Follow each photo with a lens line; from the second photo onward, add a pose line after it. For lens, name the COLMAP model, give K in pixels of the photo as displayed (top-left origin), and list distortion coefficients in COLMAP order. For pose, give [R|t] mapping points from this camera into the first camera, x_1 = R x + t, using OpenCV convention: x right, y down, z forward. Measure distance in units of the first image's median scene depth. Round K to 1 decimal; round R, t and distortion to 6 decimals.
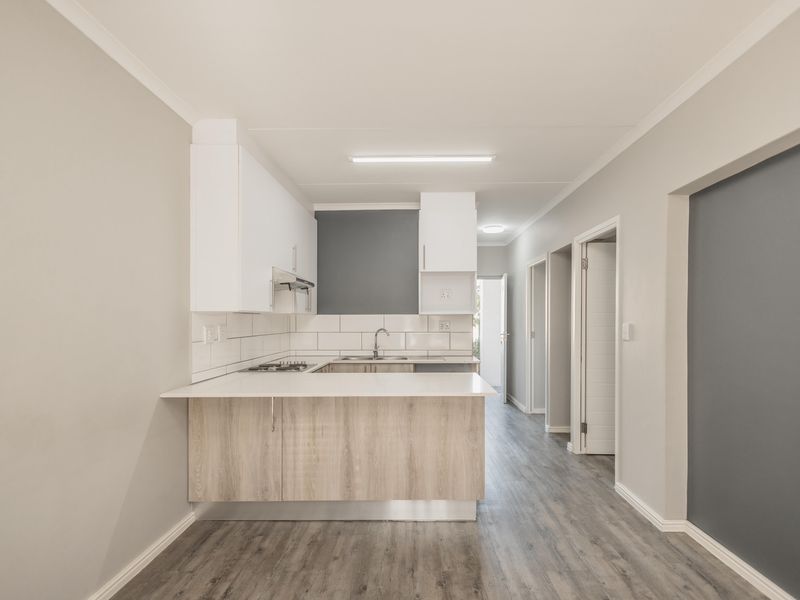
lens RADIAL K [[433.1, 0, 402.5], [0, 433.1, 319.4], [0, 0, 1]] dist [0.003568, -0.000695]
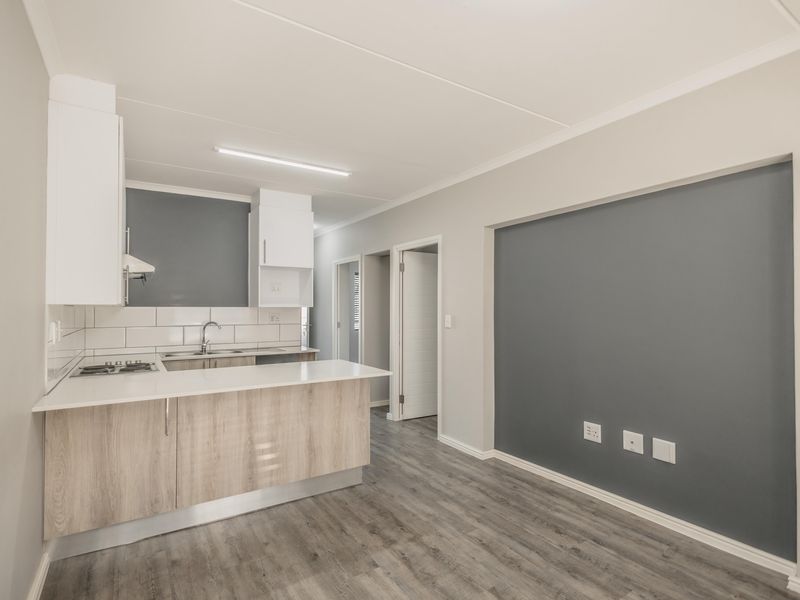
lens RADIAL K [[426.6, 0, 400.0], [0, 426.6, 304.3], [0, 0, 1]] dist [-0.000773, -0.001390]
pose [[0.833617, 0.006488, 0.552305, -0.381336], [0.001140, 0.999909, -0.013467, -0.007617], [-0.552342, 0.011856, 0.833533, -0.030748]]
